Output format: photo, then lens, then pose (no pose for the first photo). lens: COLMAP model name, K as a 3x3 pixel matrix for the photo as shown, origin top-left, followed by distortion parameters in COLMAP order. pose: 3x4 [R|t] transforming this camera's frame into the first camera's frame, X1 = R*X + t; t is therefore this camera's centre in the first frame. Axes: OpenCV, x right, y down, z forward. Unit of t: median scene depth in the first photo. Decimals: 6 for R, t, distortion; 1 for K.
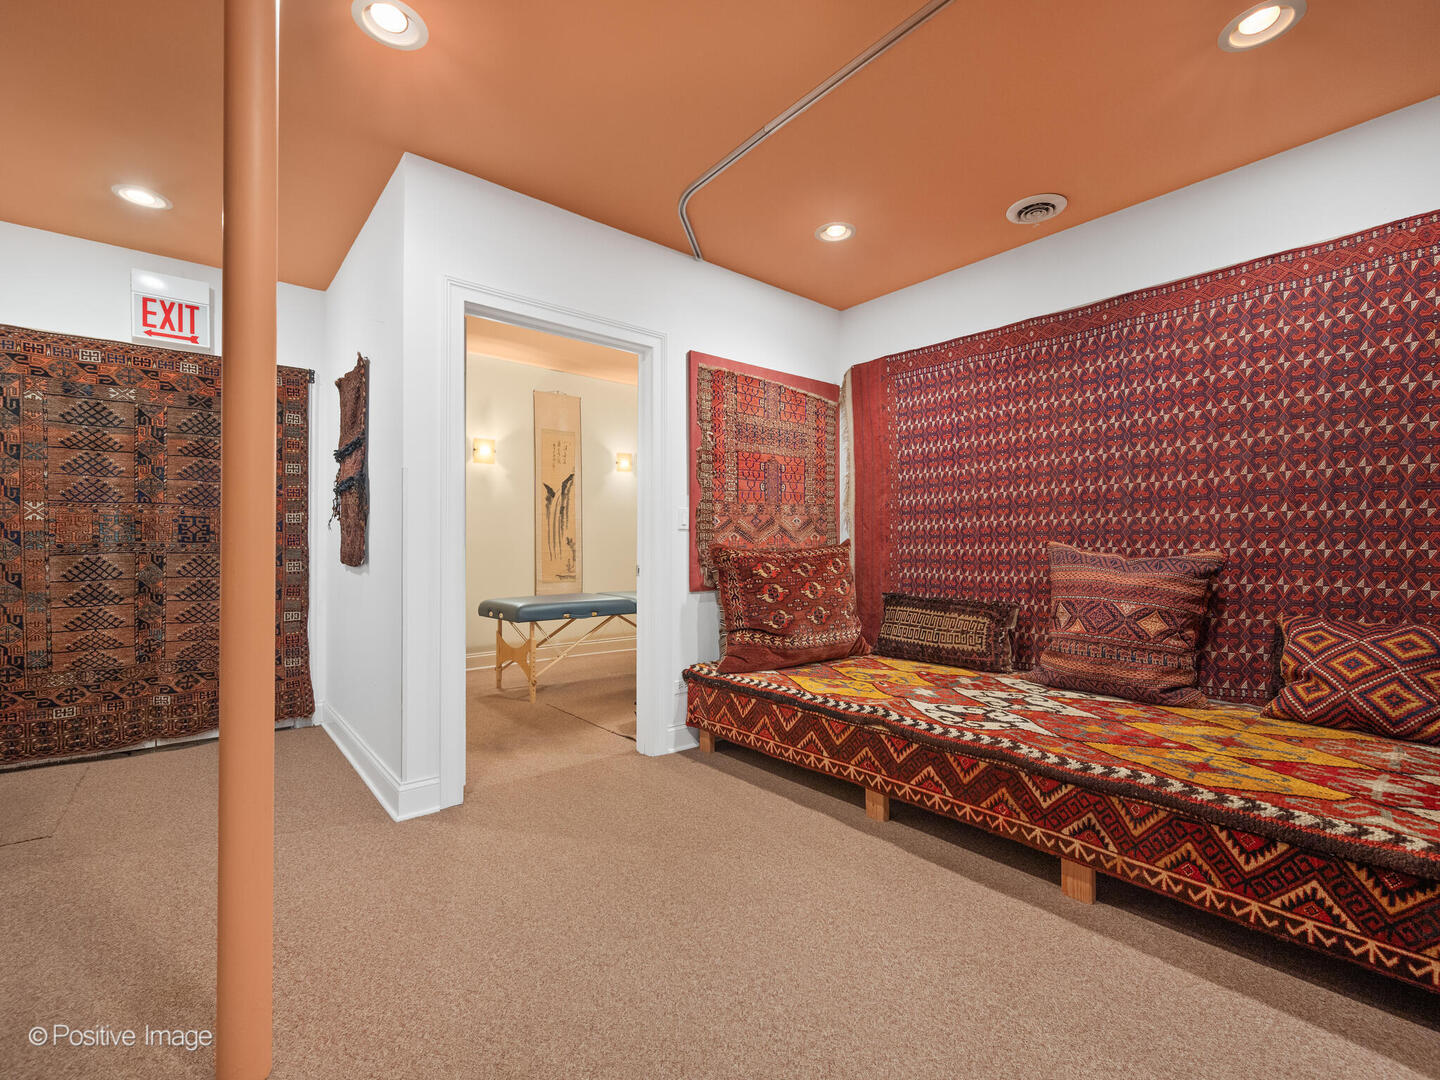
lens RADIAL K [[640.1, 0, 722.9], [0, 640.1, 546.4], [0, 0, 1]] dist [-0.001413, -0.000707]
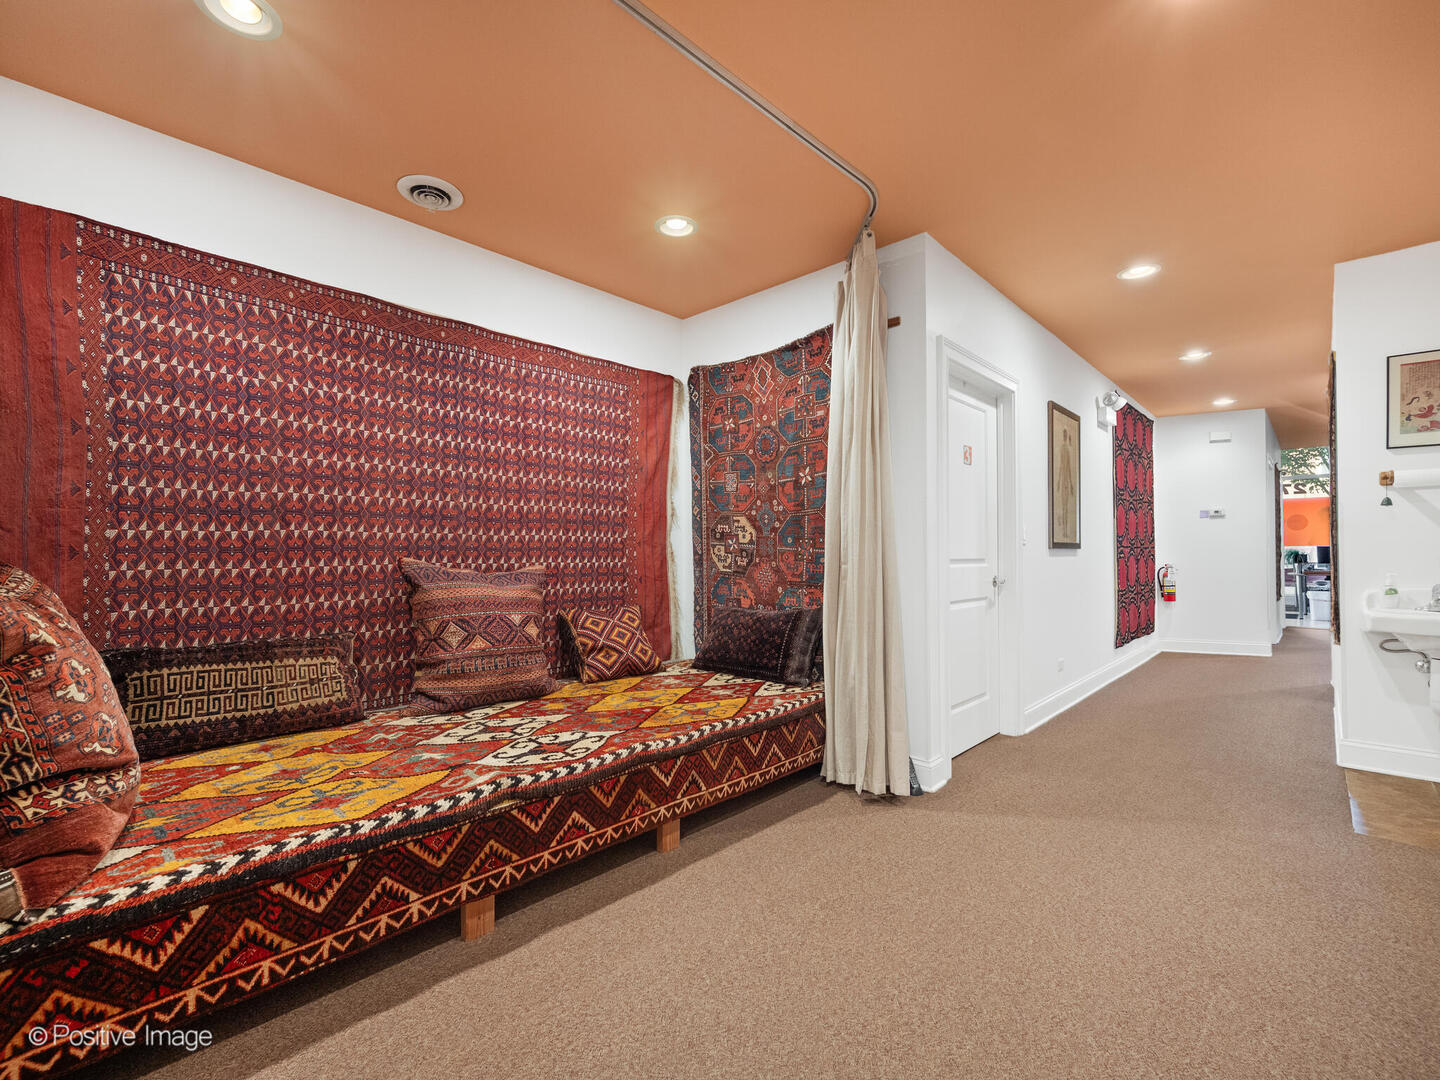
lens RADIAL K [[640.1, 0, 722.9], [0, 640.1, 546.4], [0, 0, 1]] dist [-0.001413, -0.000707]
pose [[-0.118588, 0.009232, 0.992901, -0.482774], [0.000042, 0.999957, -0.009292, -0.016577], [-0.992944, -0.001060, -0.118583, 0.729529]]
